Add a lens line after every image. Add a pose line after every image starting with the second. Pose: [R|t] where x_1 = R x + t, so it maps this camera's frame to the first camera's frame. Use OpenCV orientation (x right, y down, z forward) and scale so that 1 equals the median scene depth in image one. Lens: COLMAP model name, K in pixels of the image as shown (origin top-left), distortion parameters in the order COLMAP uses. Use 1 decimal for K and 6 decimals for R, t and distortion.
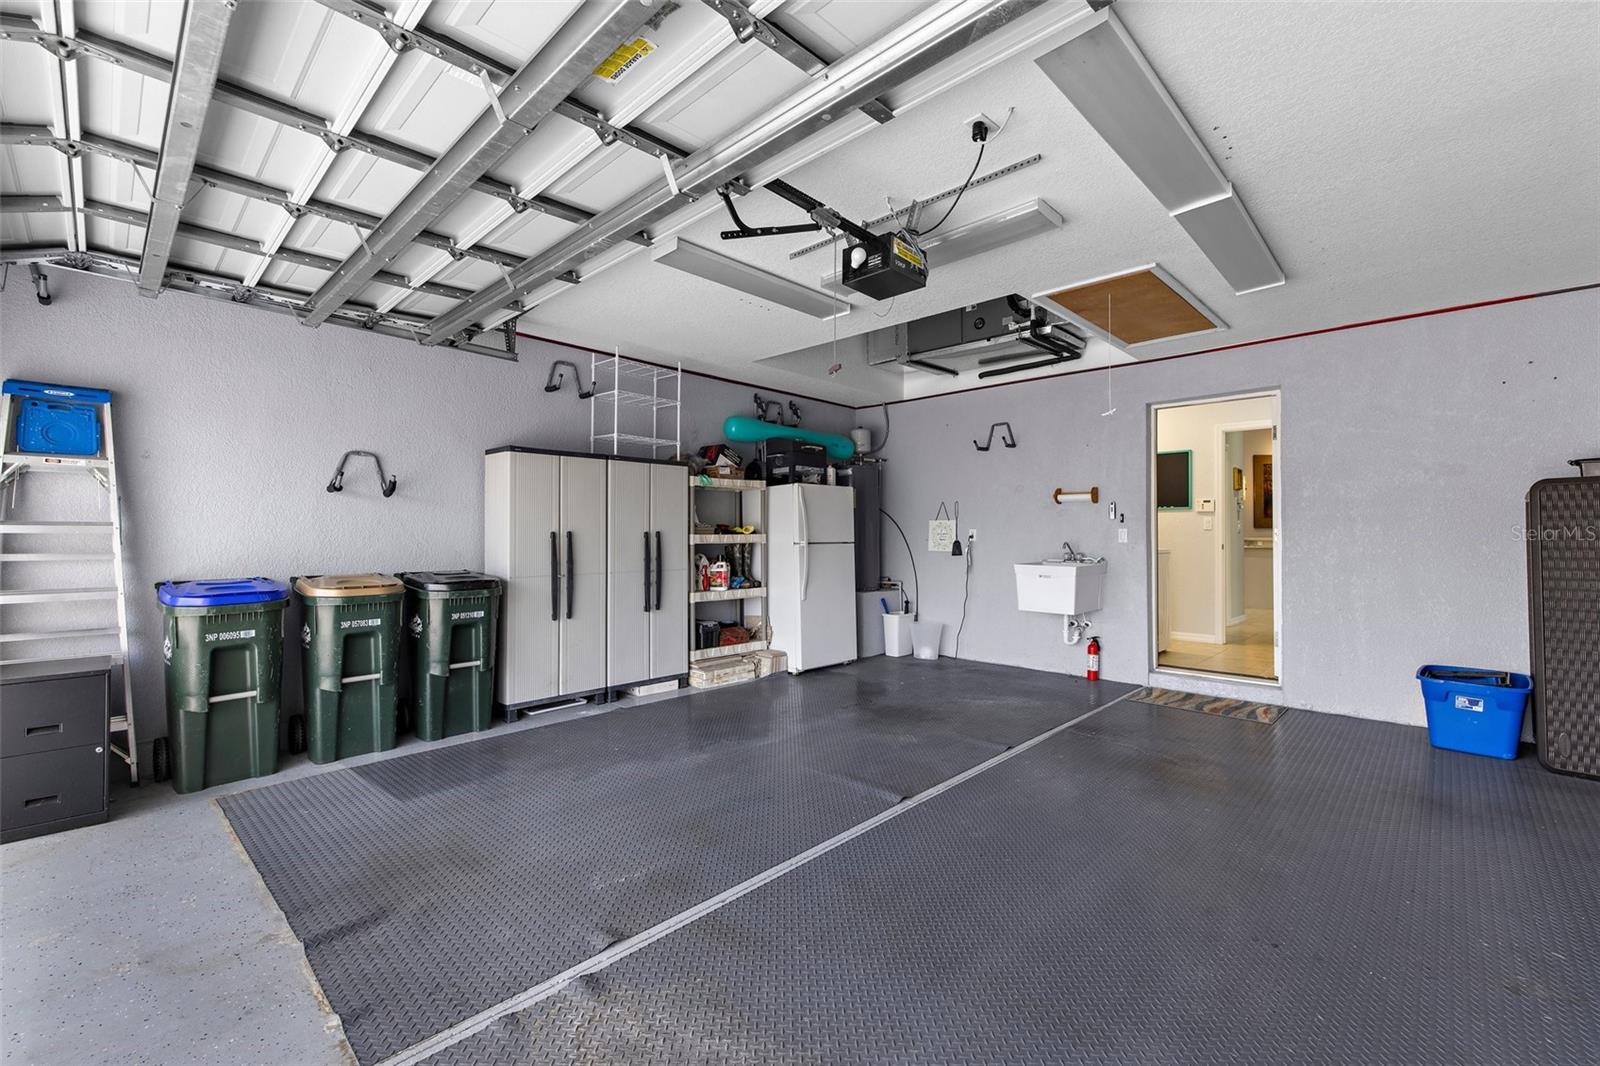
lens RADIAL K [[676.9, 0, 807.6], [0, 676.9, 521.8], [0, 0, 1]] dist [0.001911, 0.000377]
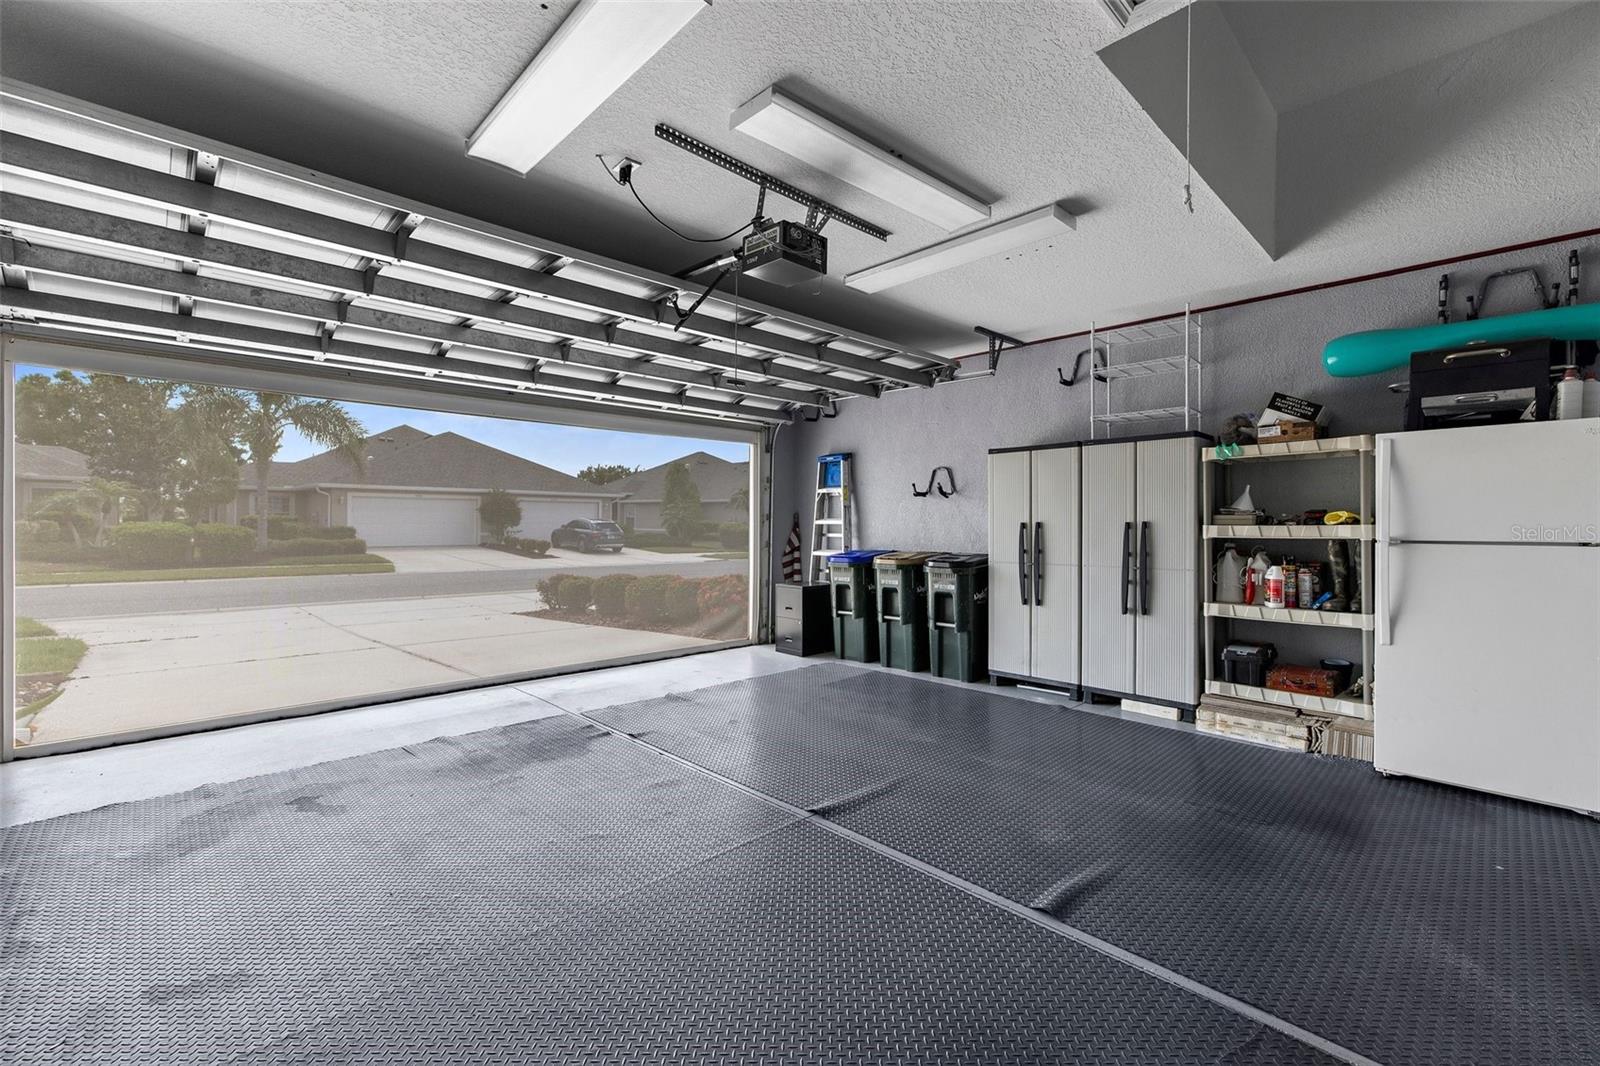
lens RADIAL K [[689.2, 0, 807.4], [0, 689.2, 499.5], [0, 0, 1]] dist [-0.000021, 0.000204]
pose [[-0.045899, -0.035178, -0.998327, 0.638371], [0.018371, 0.999181, -0.036052, 0.010214], [0.998777, -0.019995, -0.045215, 0.607181]]
